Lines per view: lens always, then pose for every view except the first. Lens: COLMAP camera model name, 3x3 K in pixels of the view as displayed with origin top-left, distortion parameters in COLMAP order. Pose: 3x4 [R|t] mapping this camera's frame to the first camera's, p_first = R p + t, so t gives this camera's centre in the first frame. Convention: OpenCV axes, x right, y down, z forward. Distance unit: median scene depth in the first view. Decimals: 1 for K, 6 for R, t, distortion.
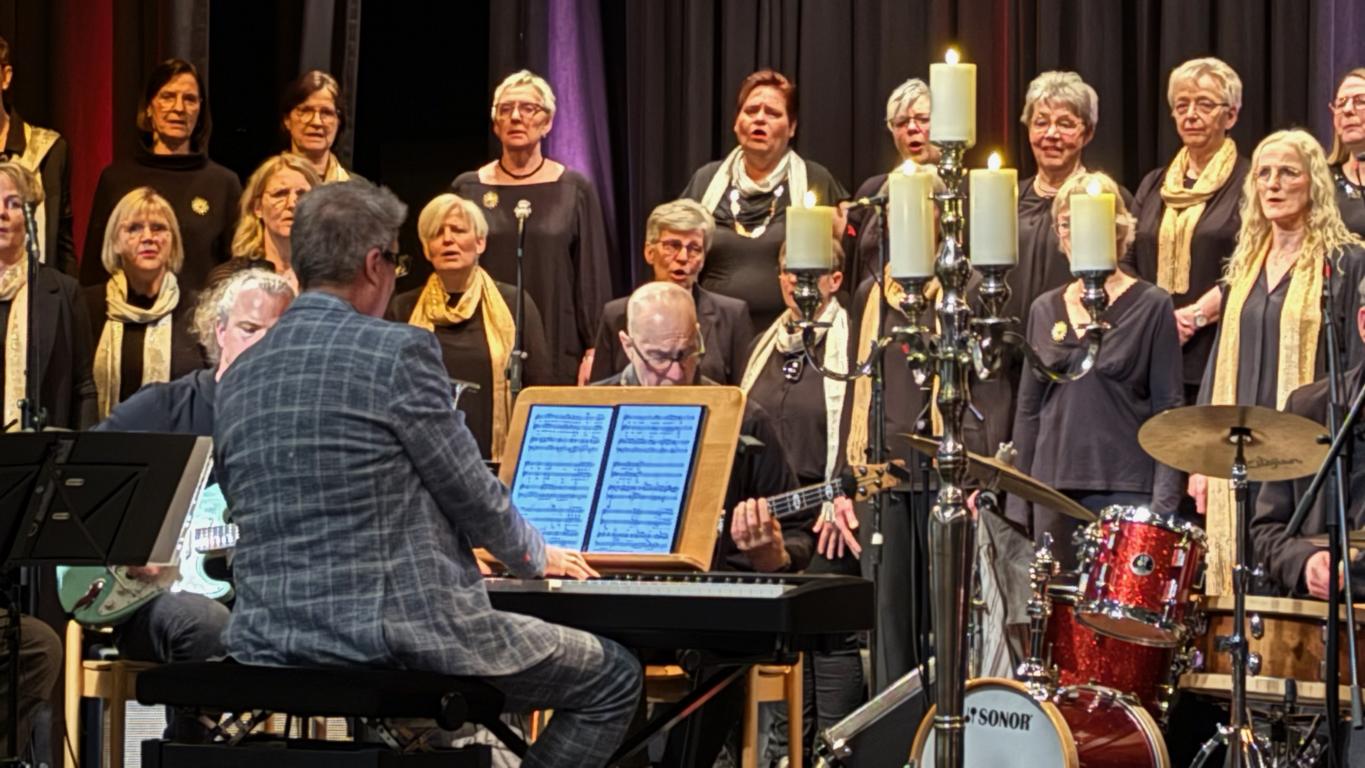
lens RADIAL K [[4808.6, 0, 681.7], [0, 4808.6, 392.4], [0, 0, 1]] dist [-0.360787, 0.000000]
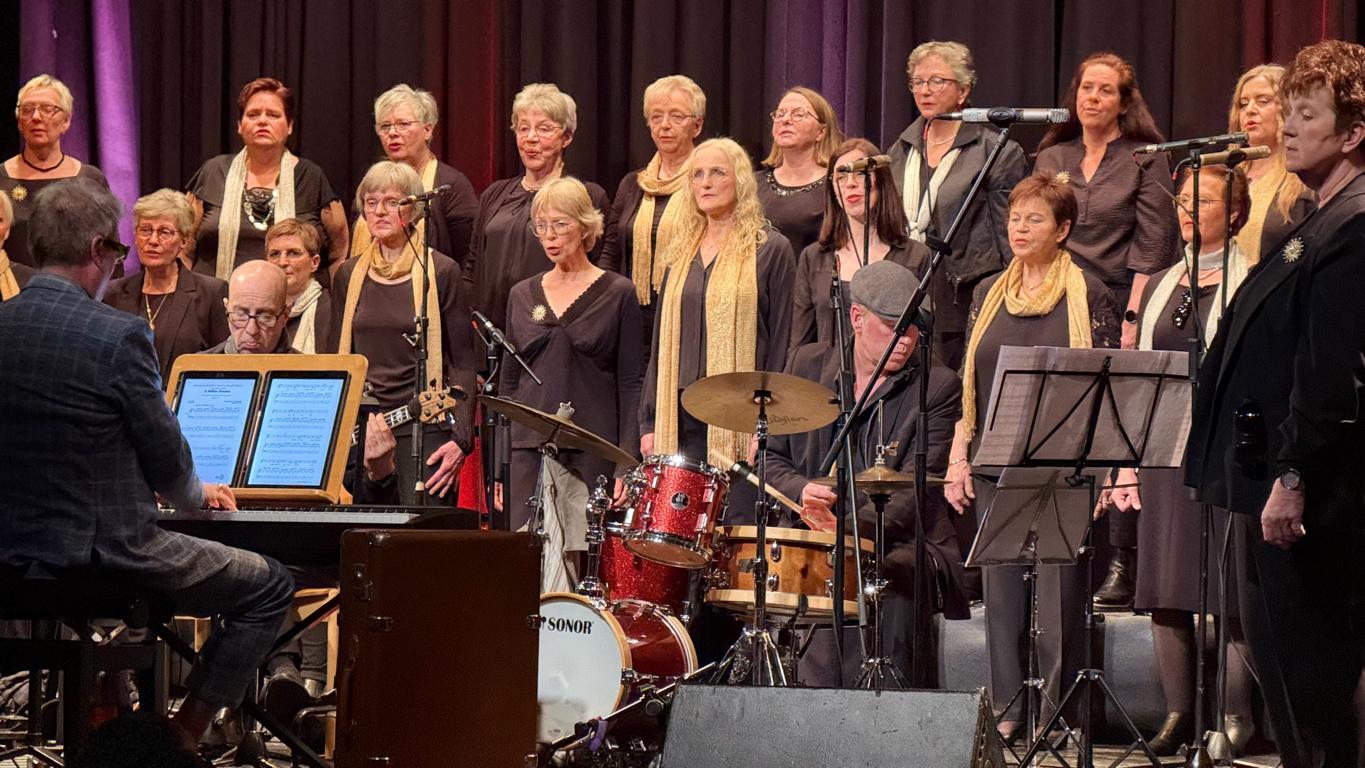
lens RADIAL K [[4892.8, 0, 669.4], [0, 4892.8, 390.2], [0, 0, 1]] dist [0.434618, 0.000000]
pose [[0.989295, 0.005305, 0.145832, -0.090459], [-0.006000, 0.999973, 0.004322, 0.001952], [-0.145805, -0.005151, 0.989300, -0.248247]]
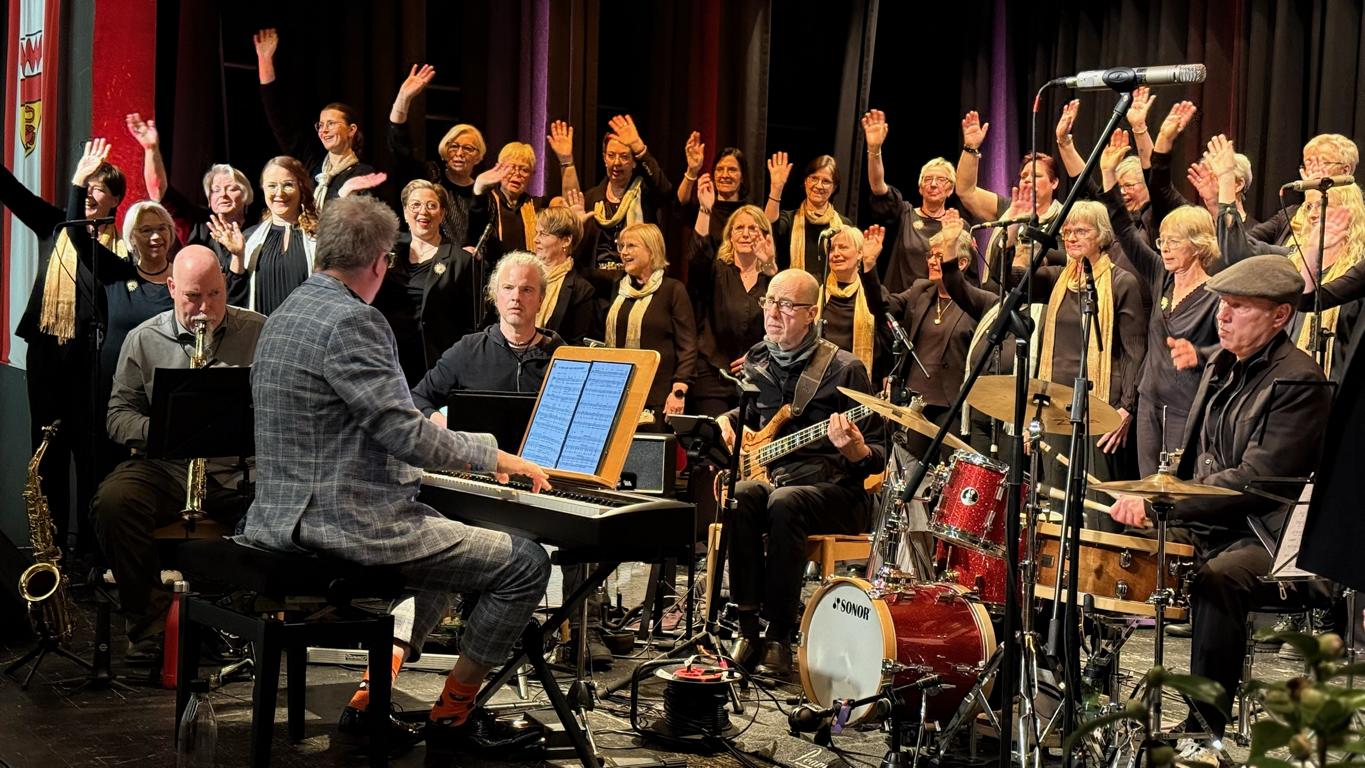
lens RADIAL K [[1930.6, 0, 684.5], [0, 1930.6, 396.6], [0, 0, 1]] dist [0.157917, 0.000000]
pose [[0.933599, 0.033560, -0.356744, 0.207514], [-0.021009, 0.999018, 0.039000, -0.009343], [0.357702, -0.028915, 0.933388, 0.486023]]
